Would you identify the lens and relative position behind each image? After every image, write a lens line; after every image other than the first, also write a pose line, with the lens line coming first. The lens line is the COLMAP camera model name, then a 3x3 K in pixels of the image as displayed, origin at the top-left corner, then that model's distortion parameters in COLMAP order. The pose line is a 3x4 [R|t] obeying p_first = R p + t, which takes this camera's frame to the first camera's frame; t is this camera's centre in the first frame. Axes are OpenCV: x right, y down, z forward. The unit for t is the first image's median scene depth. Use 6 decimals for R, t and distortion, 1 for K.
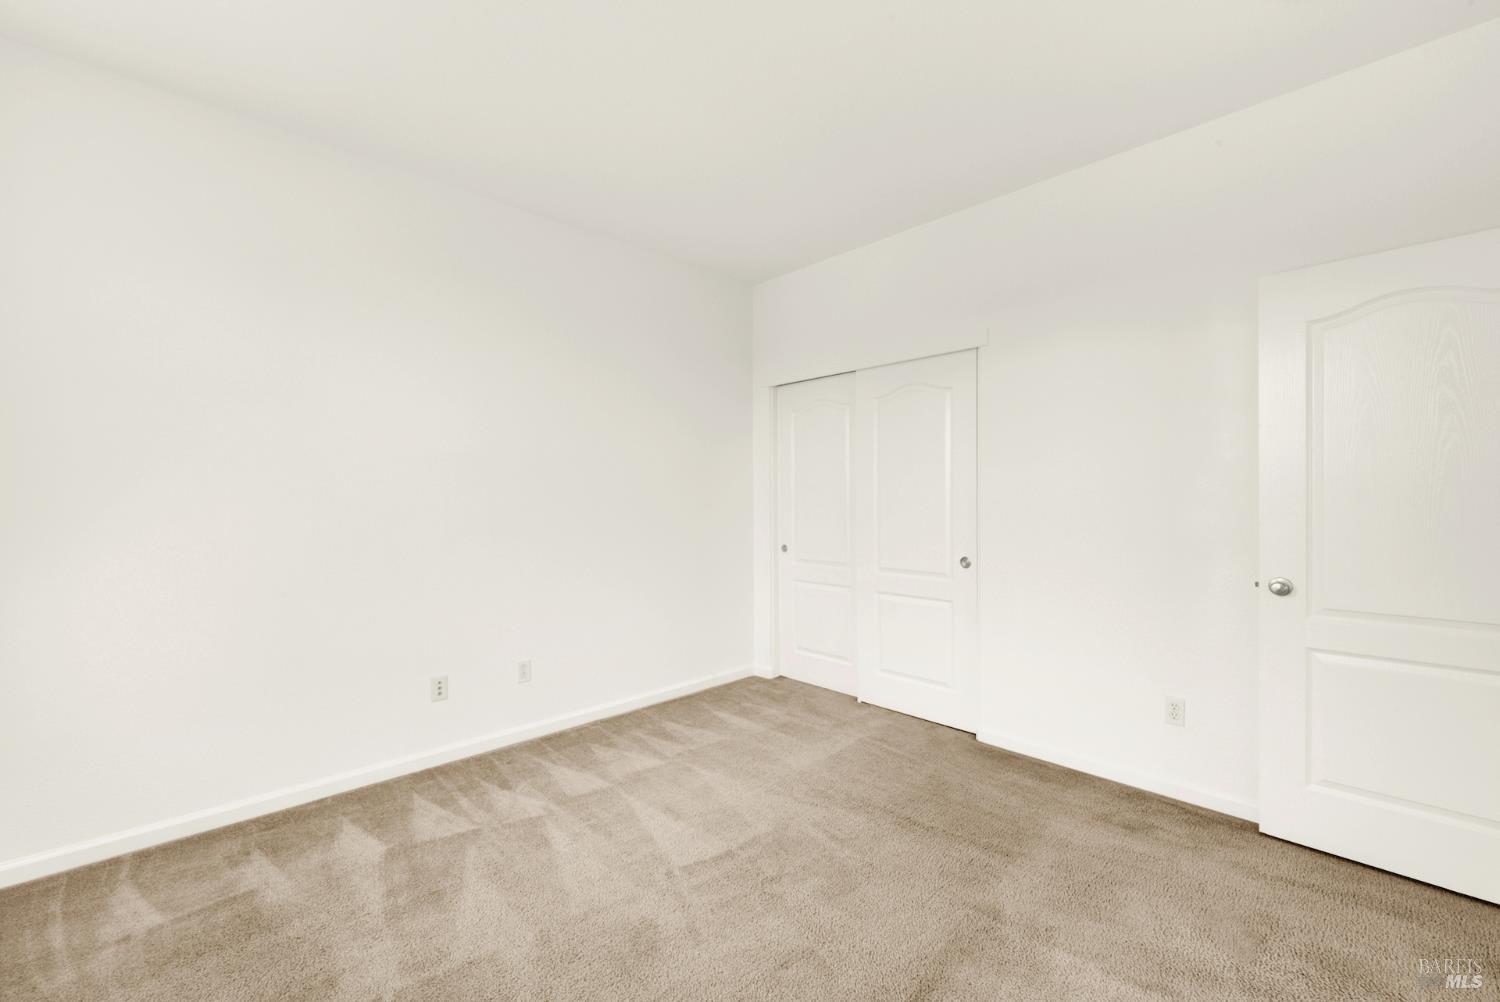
lens RADIAL K [[612.7, 0, 748.6], [0, 612.7, 502.3], [0, 0, 1]] dist [-0.000597, -0.000953]
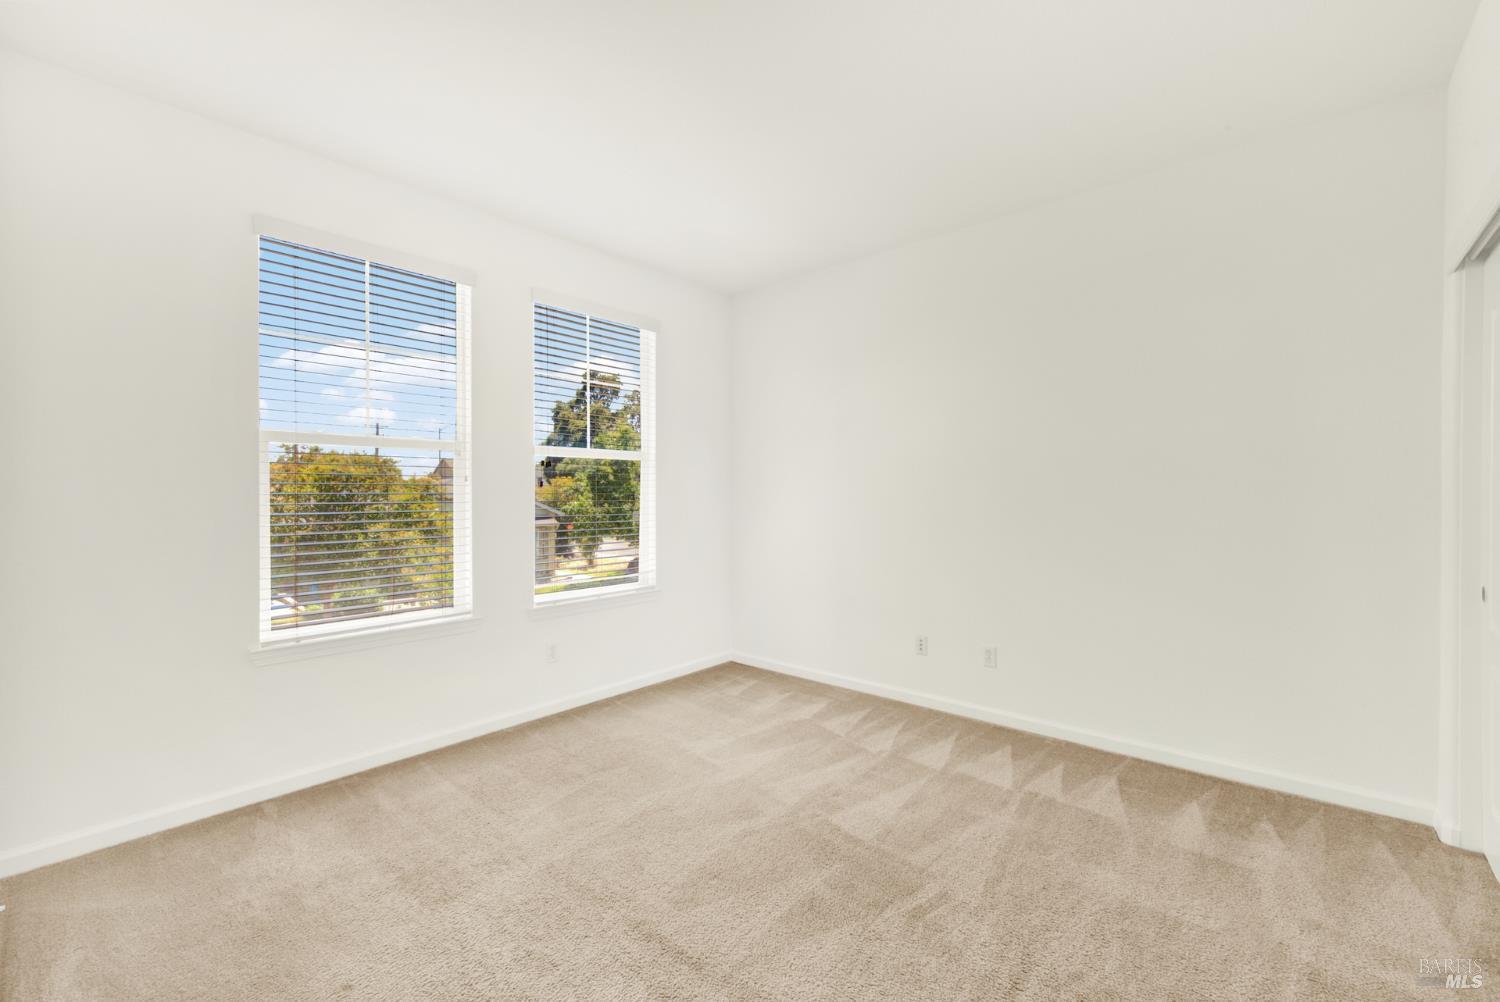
lens RADIAL K [[620.3, 0, 748.8], [0, 620.3, 506.2], [0, 0, 1]] dist [-0.001599, -0.001026]
pose [[0.082310, 0.017176, -0.996459, 0.746993], [-0.005240, 0.999845, 0.016802, 0.001353], [0.996593, 0.003839, 0.082387, 0.566945]]
